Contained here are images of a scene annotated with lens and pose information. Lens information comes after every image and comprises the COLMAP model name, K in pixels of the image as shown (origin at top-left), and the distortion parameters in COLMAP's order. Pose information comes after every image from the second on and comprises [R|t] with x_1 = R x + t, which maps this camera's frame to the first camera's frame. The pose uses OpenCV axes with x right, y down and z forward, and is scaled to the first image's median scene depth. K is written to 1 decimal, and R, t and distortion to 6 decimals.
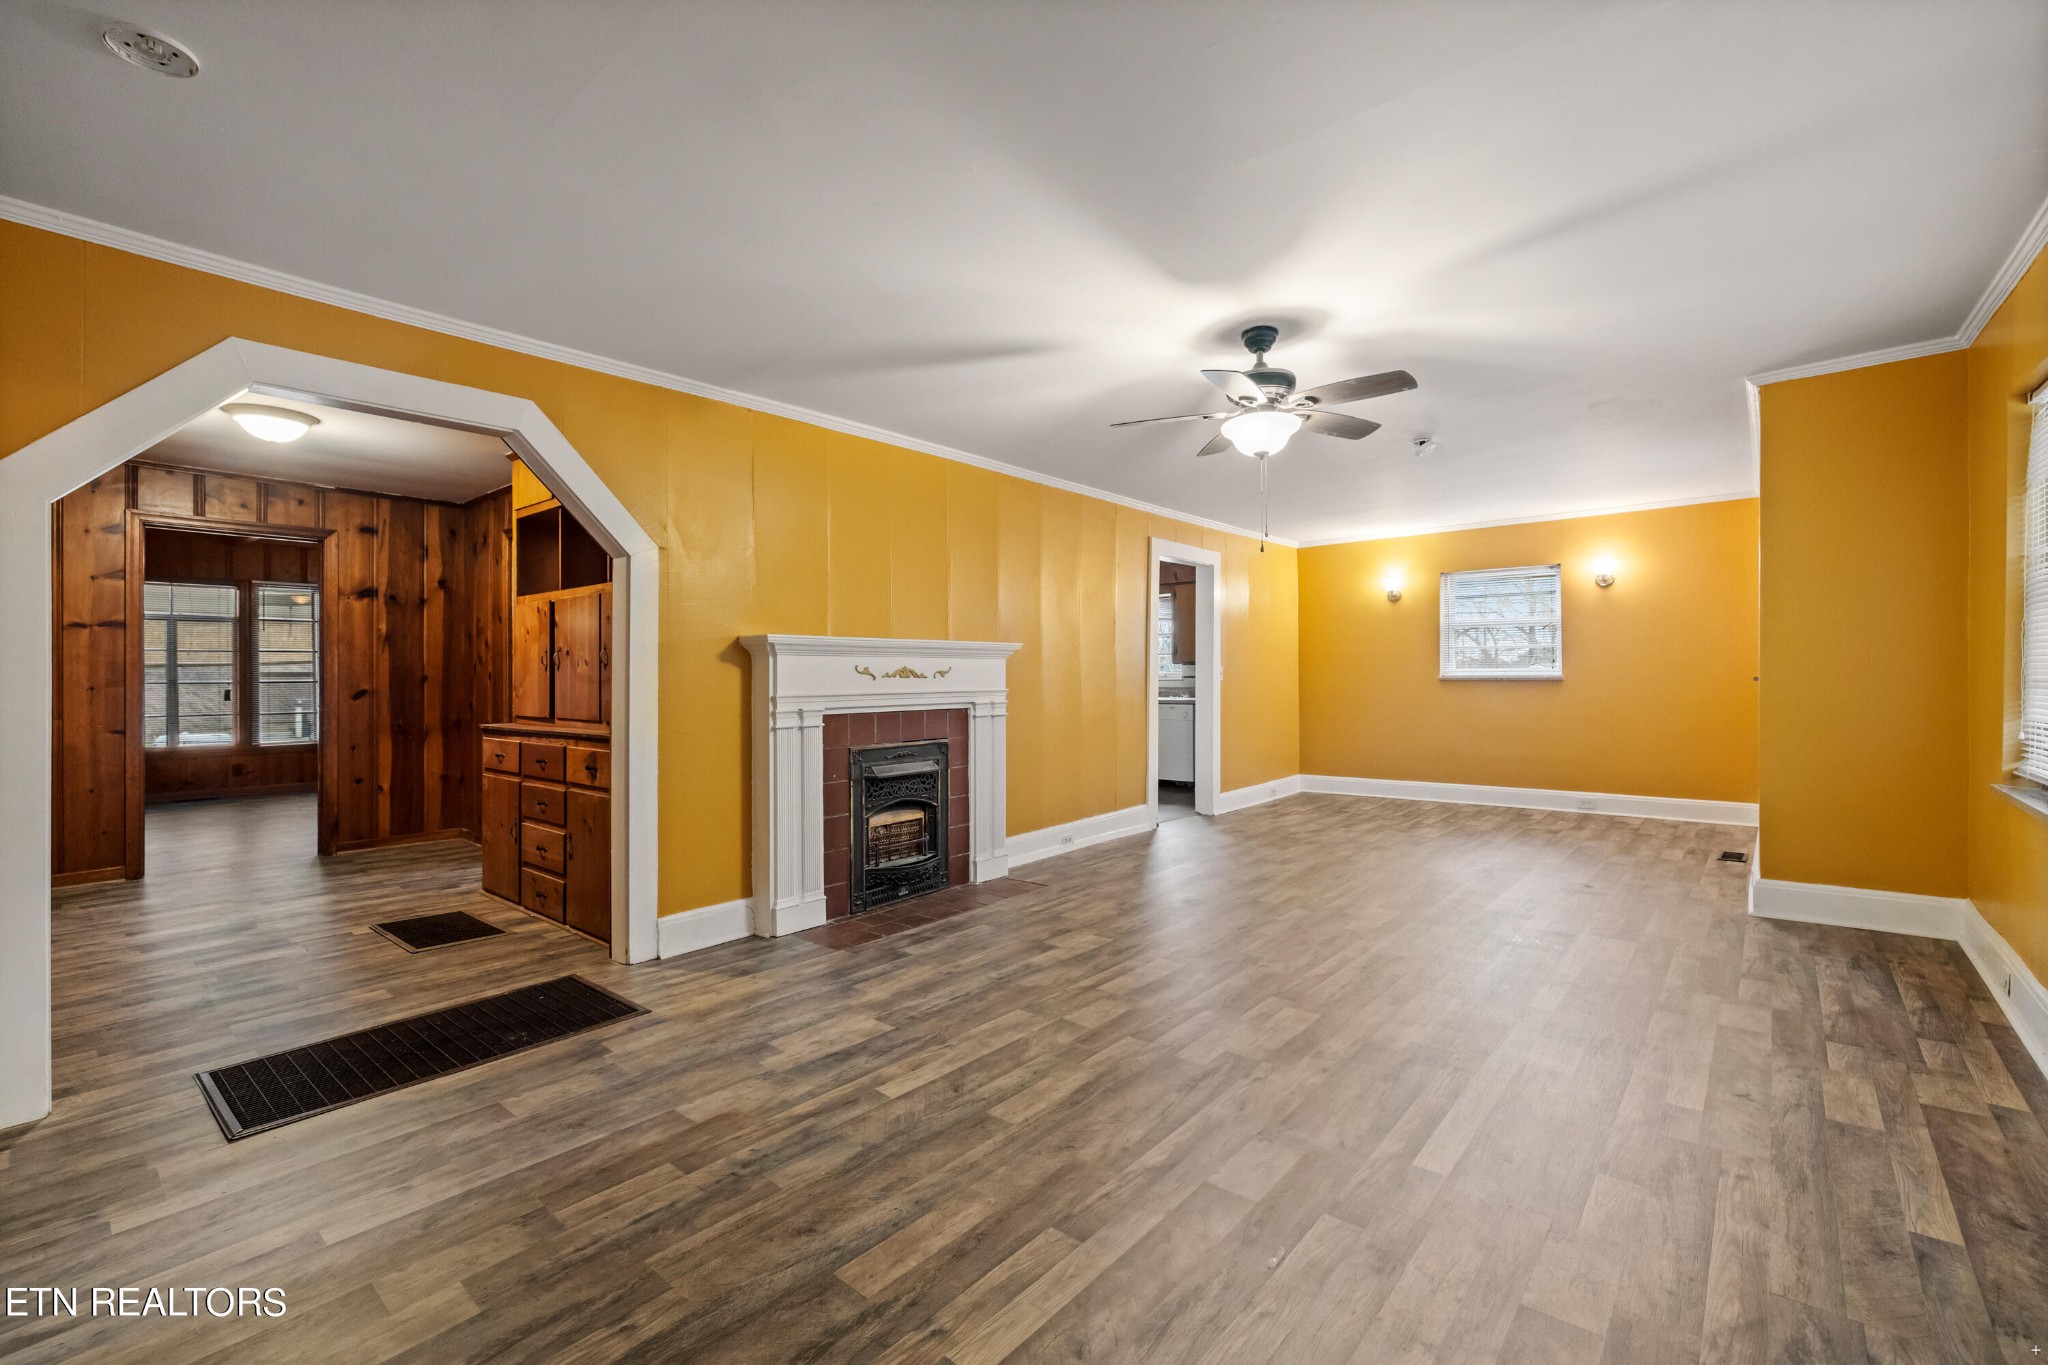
lens RADIAL K [[871.9, 0, 1024.0], [0, 871.9, 668.1], [0, 0, 1]] dist [-0.001525, 0.000020]
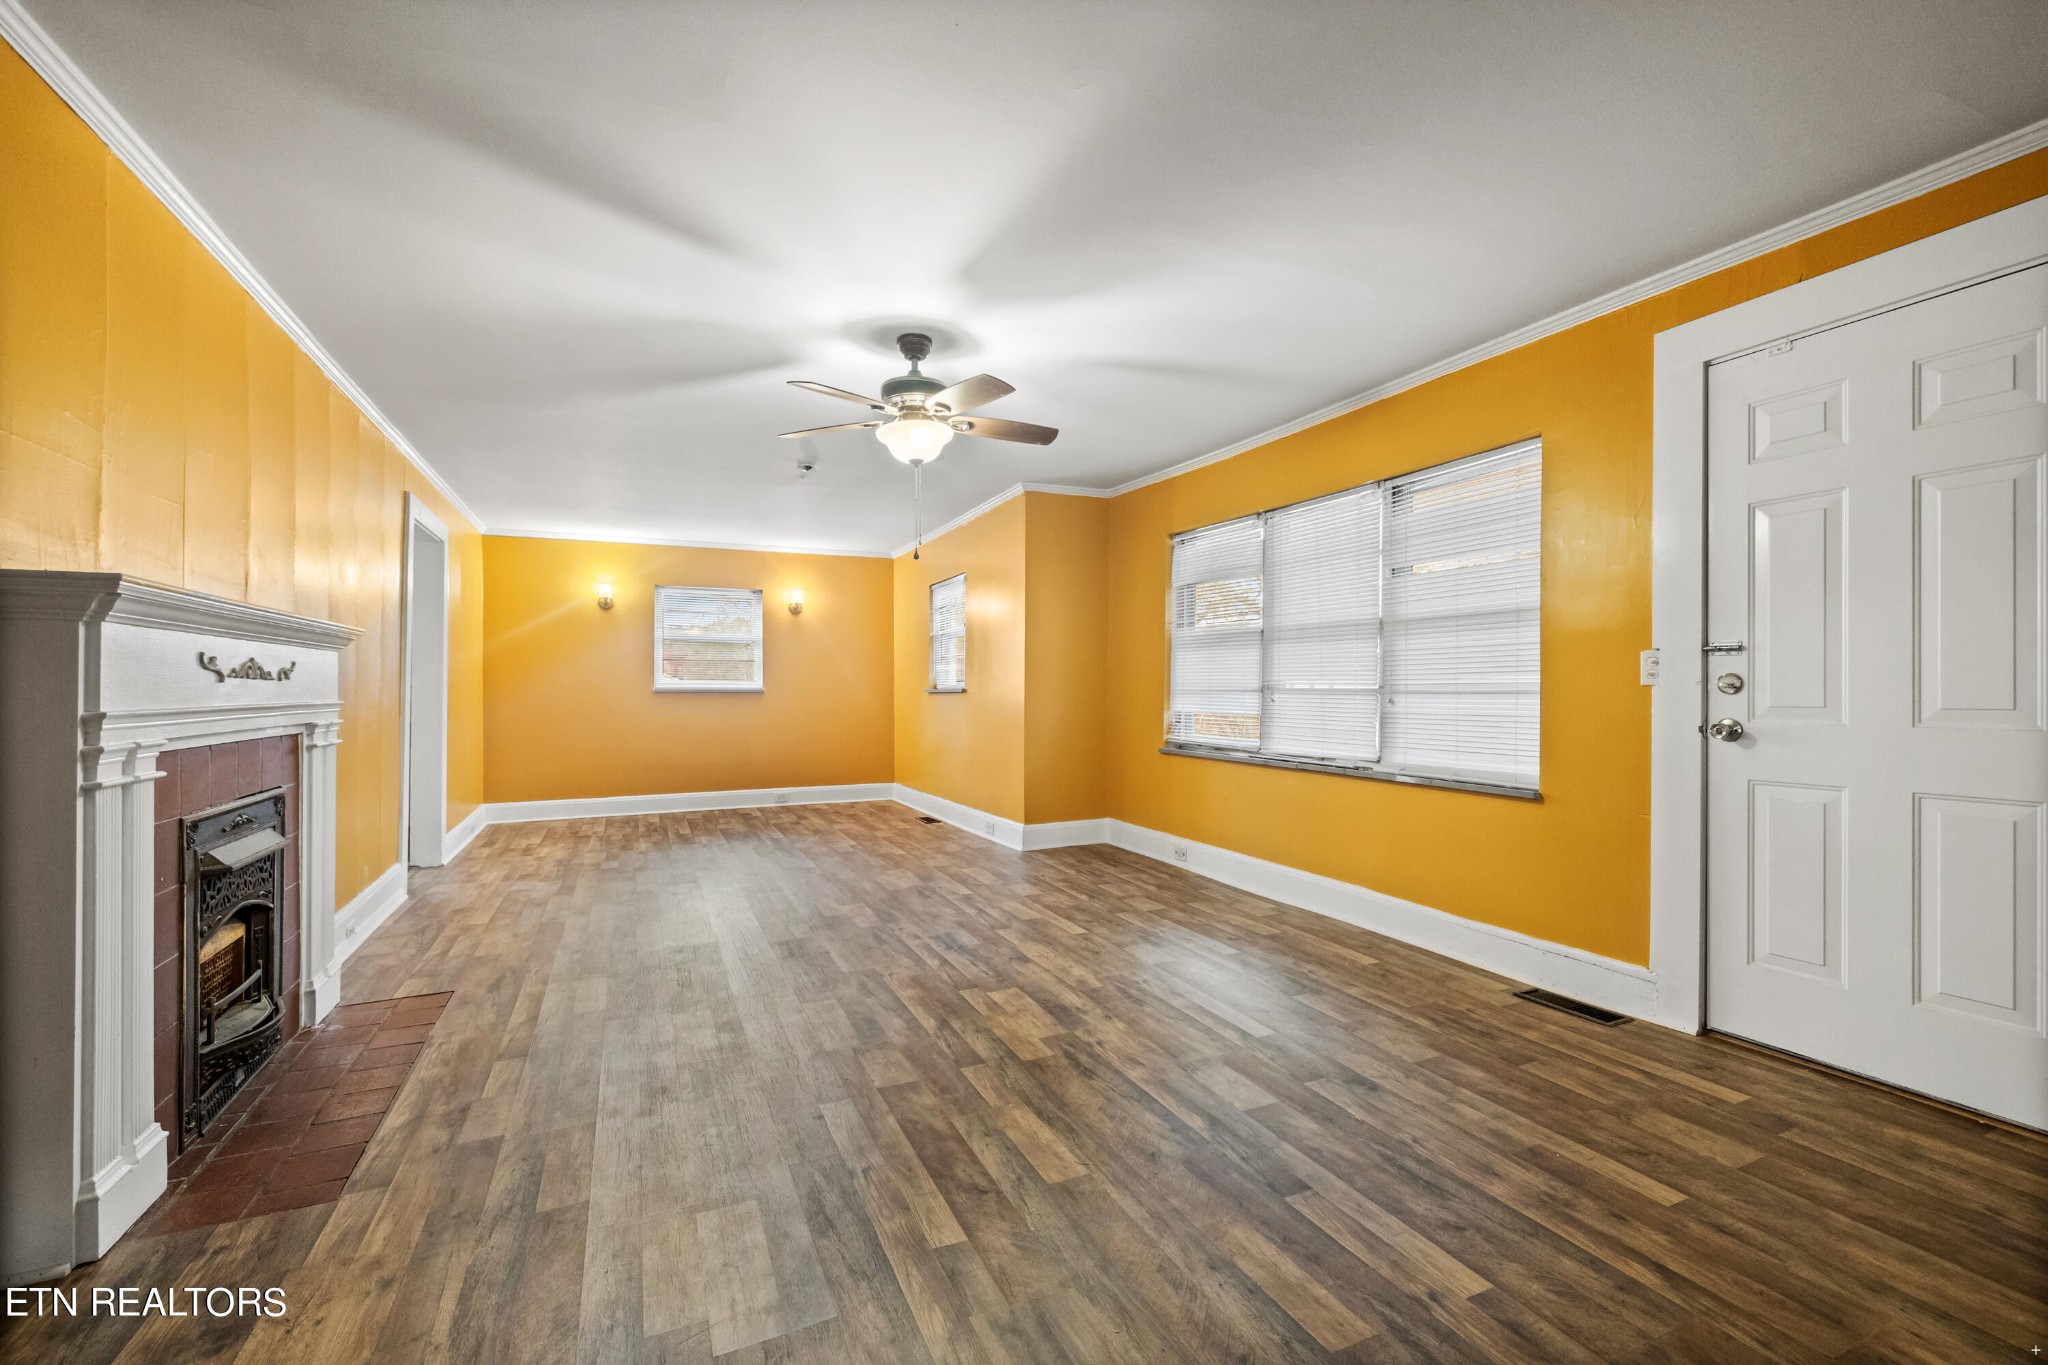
lens RADIAL K [[865.0, 0, 1024.0], [0, 865.0, 682.5], [0, 0, 1]] dist [0.000017, -0.000107]
pose [[0.417265, 0.013756, 0.908681, -0.509551], [-0.011879, 0.999883, -0.009682, 0.015471], [-0.908707, -0.006754, 0.417380, 0.410722]]
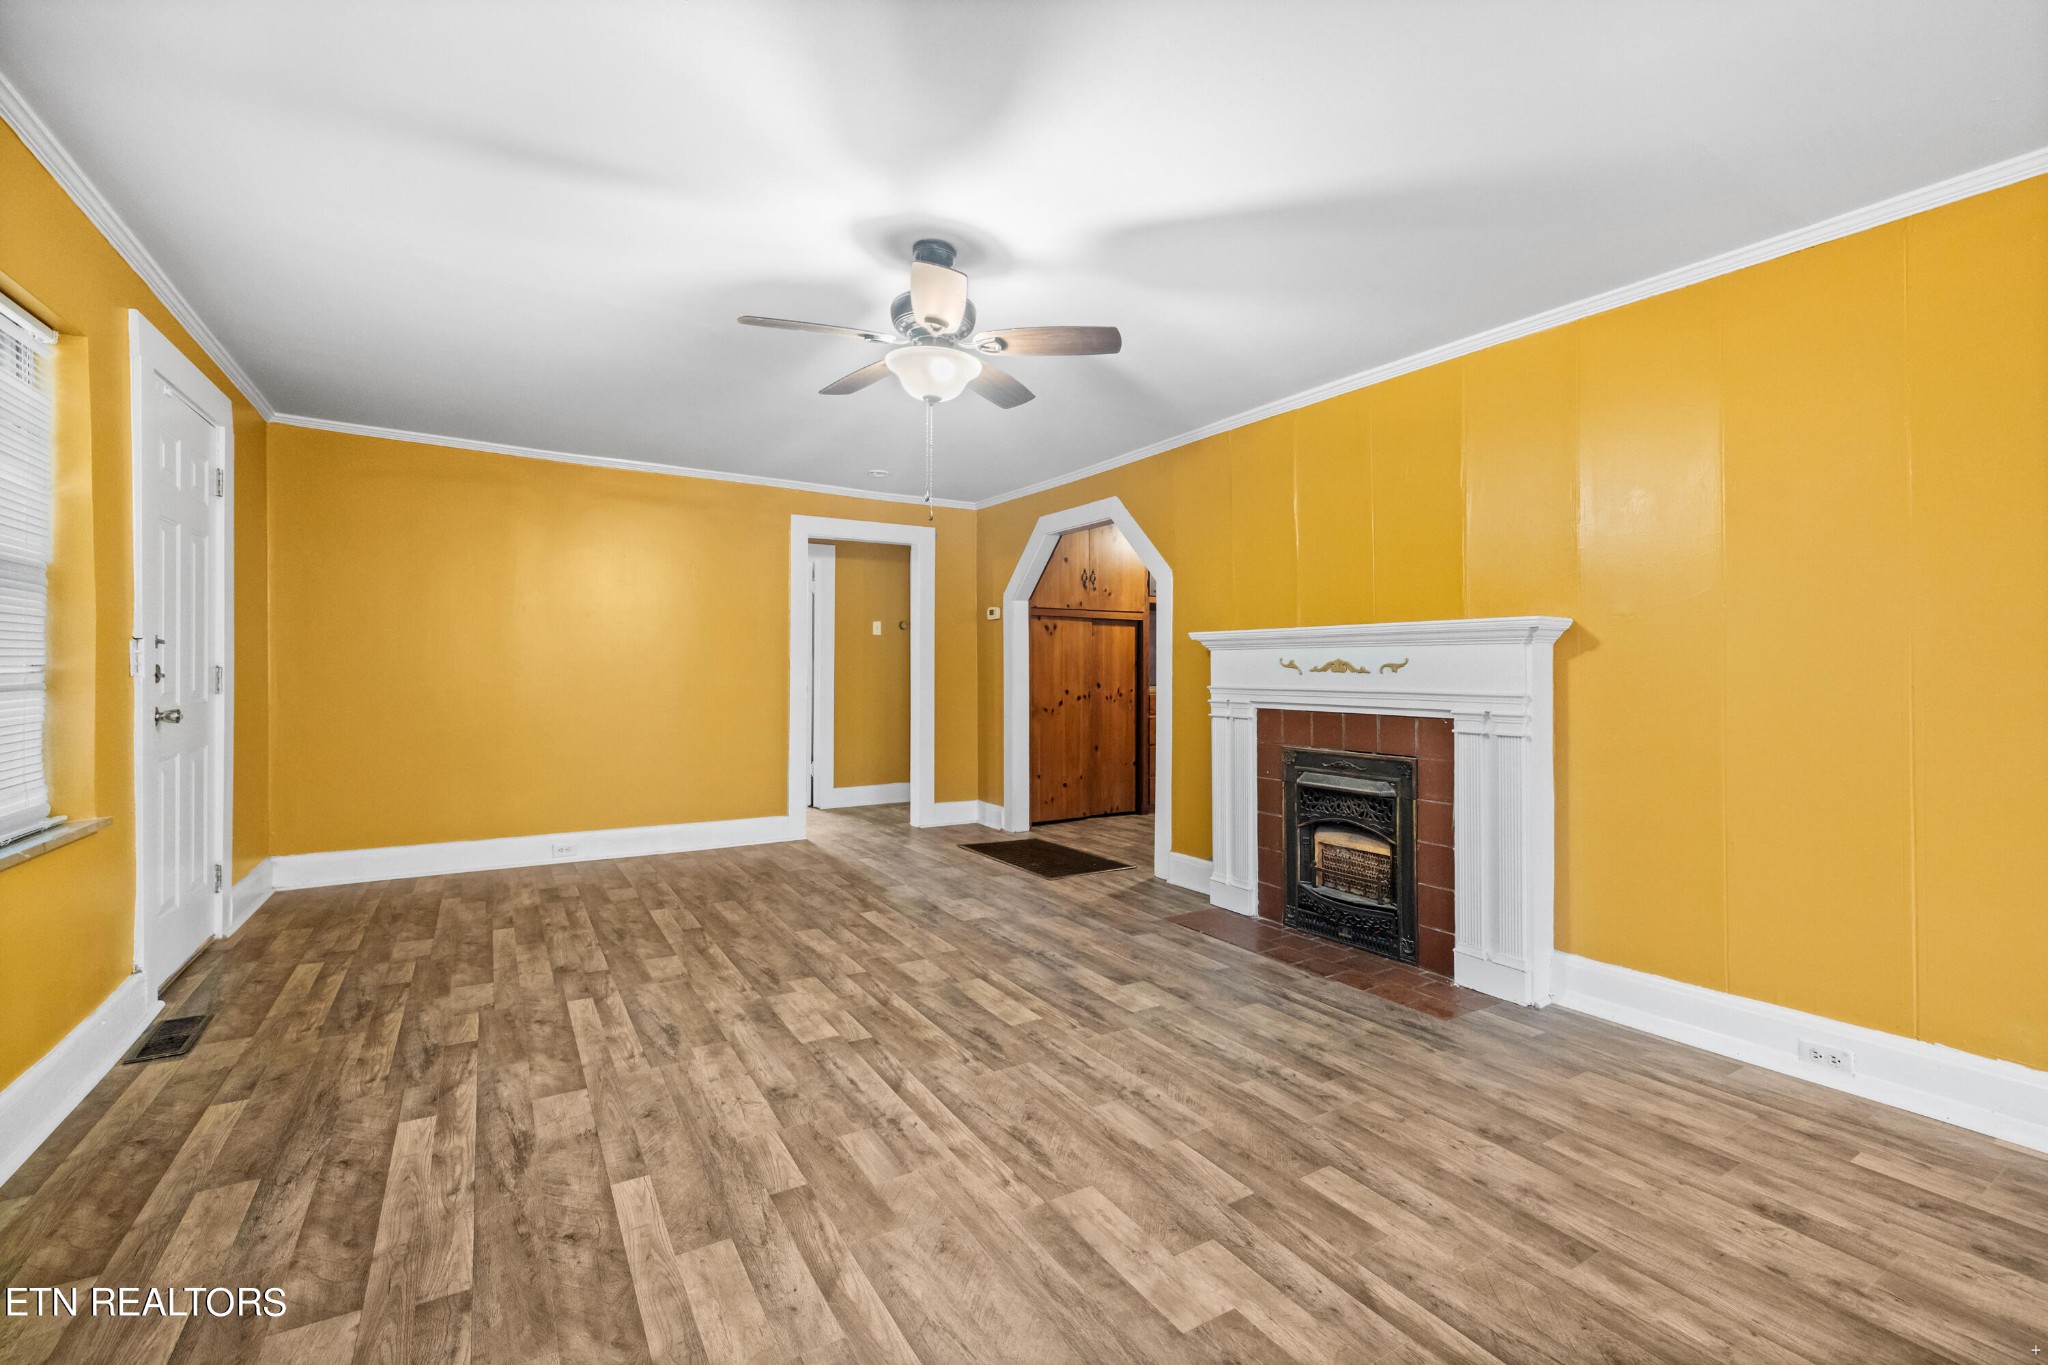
lens RADIAL K [[871.9, 0, 1024.0], [0, 871.9, 668.1], [0, 0, 1]] dist [-0.001525, 0.000020]
pose [[-0.300548, 0.007304, -0.953739, 0.879429], [0.008619, 0.999951, 0.004942, 0.000949], [0.953728, -0.006736, -0.300596, 1.155590]]
